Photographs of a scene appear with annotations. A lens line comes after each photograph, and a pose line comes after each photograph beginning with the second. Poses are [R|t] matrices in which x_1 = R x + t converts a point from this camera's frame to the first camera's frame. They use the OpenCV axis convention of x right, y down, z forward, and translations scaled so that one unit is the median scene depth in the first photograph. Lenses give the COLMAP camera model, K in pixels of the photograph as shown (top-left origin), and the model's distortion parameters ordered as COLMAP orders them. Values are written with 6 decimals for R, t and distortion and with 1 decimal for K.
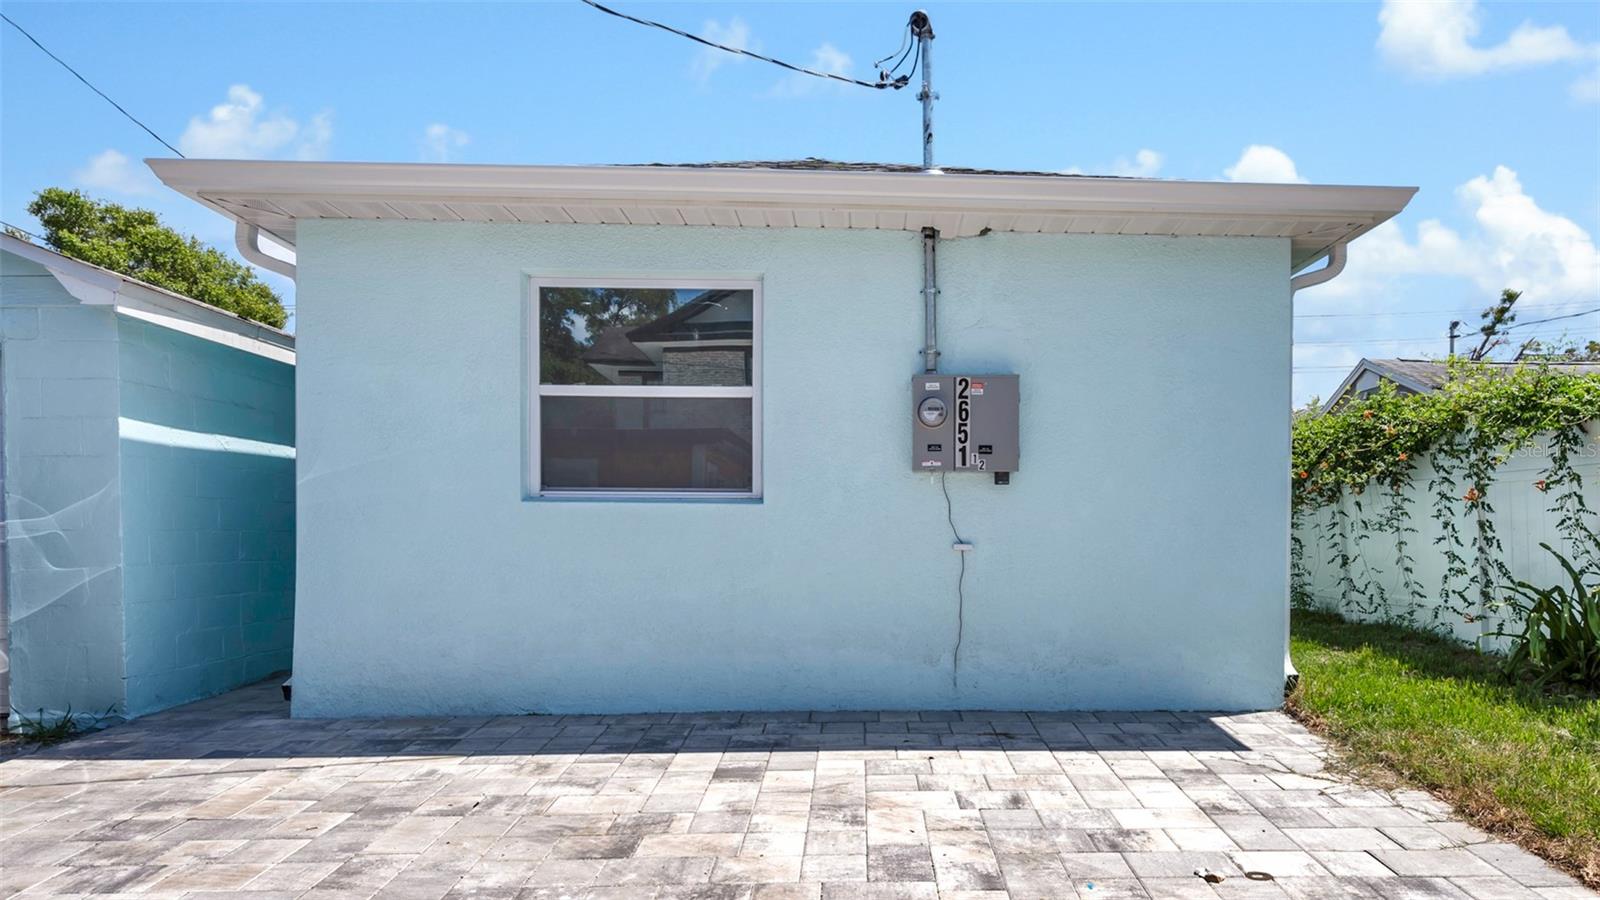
lens RADIAL K [[999.2, 0, 800.2], [0, 999.2, 547.8], [0, 0, 1]] dist [-0.004542, -0.000911]
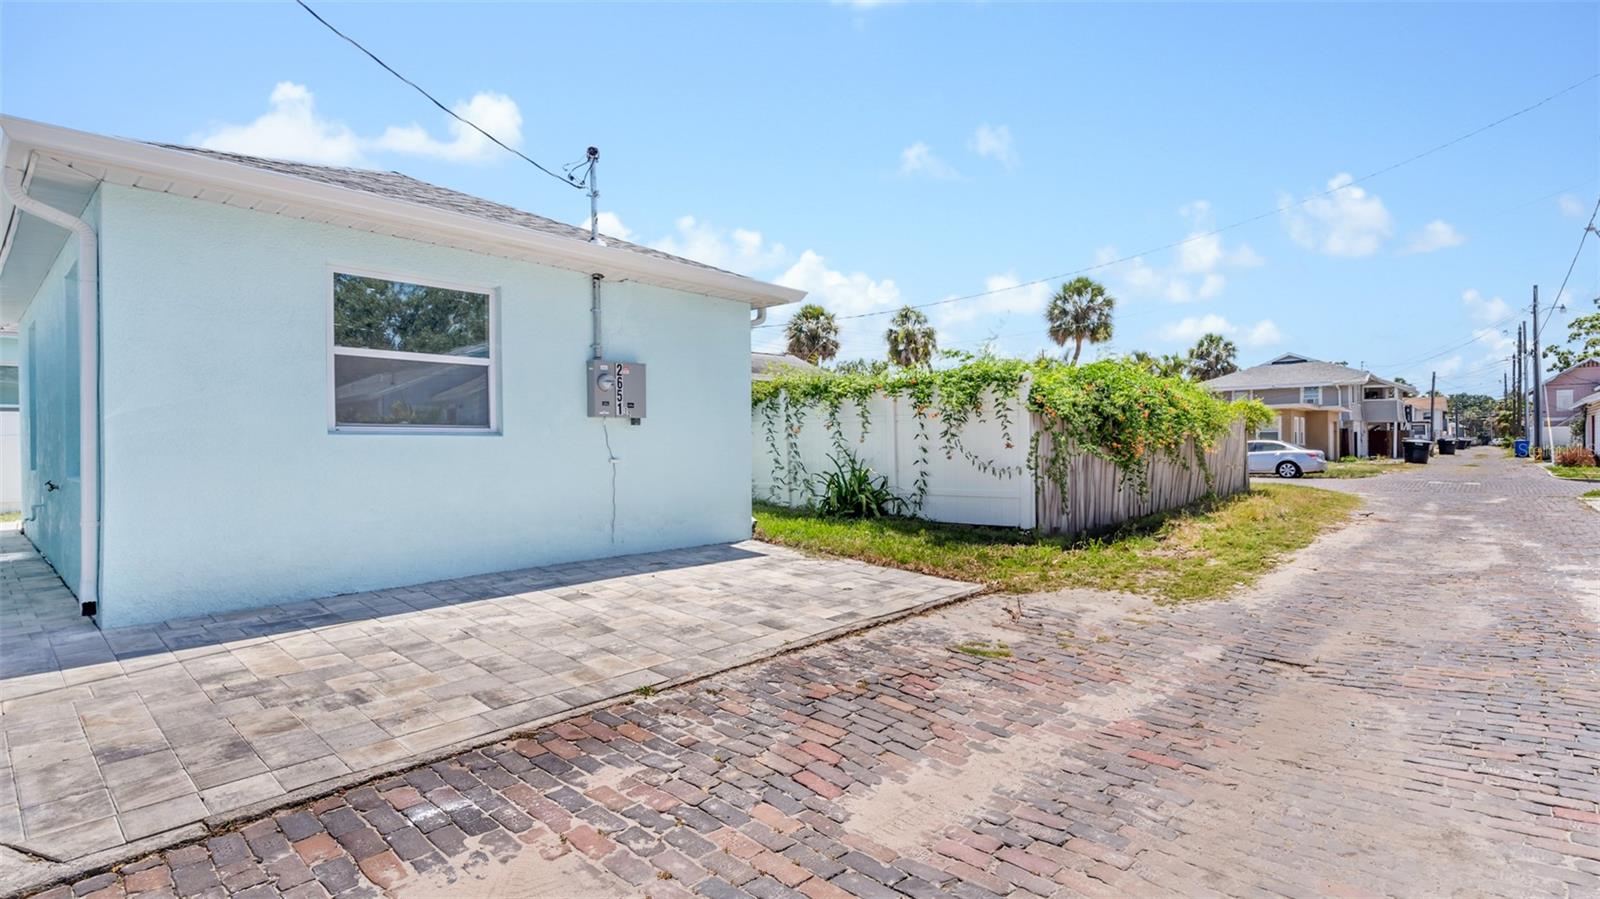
lens RADIAL K [[766.0, 0, 800.0], [0, 766.0, 449.5], [0, 0, 1]] dist [-0.000777, -0.000435]
pose [[0.699724, -0.012383, 0.714306, -0.554859], [0.022303, 0.999741, -0.004516, -0.007919], [-0.714066, 0.019091, 0.699819, -0.148330]]
